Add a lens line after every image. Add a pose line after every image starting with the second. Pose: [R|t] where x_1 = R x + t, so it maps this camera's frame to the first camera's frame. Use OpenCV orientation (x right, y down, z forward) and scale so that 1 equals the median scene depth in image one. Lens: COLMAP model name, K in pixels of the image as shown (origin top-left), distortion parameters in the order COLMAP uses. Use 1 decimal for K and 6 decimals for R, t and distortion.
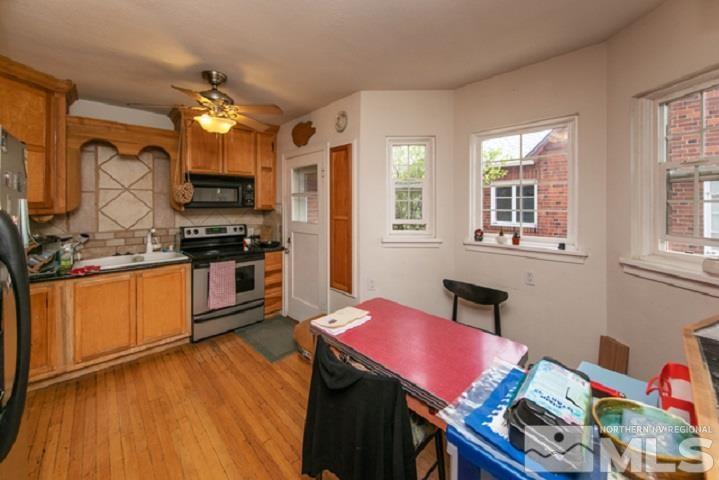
lens RADIAL K [[268.6, 0, 359.5], [0, 268.6, 204.3], [0, 0, 1]] dist [-0.000798, -0.000031]
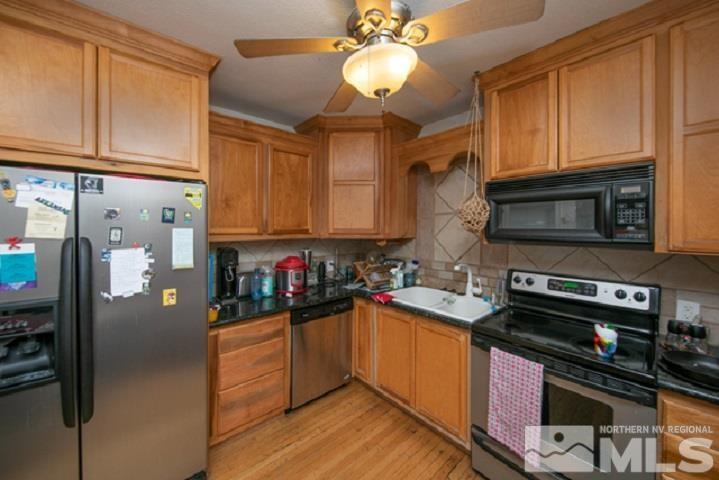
lens RADIAL K [[268.6, 0, 360.6], [0, 268.6, 228.7], [0, 0, 1]] dist [-0.000798, -0.000031]
pose [[-0.055448, 0.012208, -0.998387, -0.016650], [-0.002354, 0.999921, 0.012357, -0.017938], [0.998459, 0.003035, -0.055415, 0.720742]]
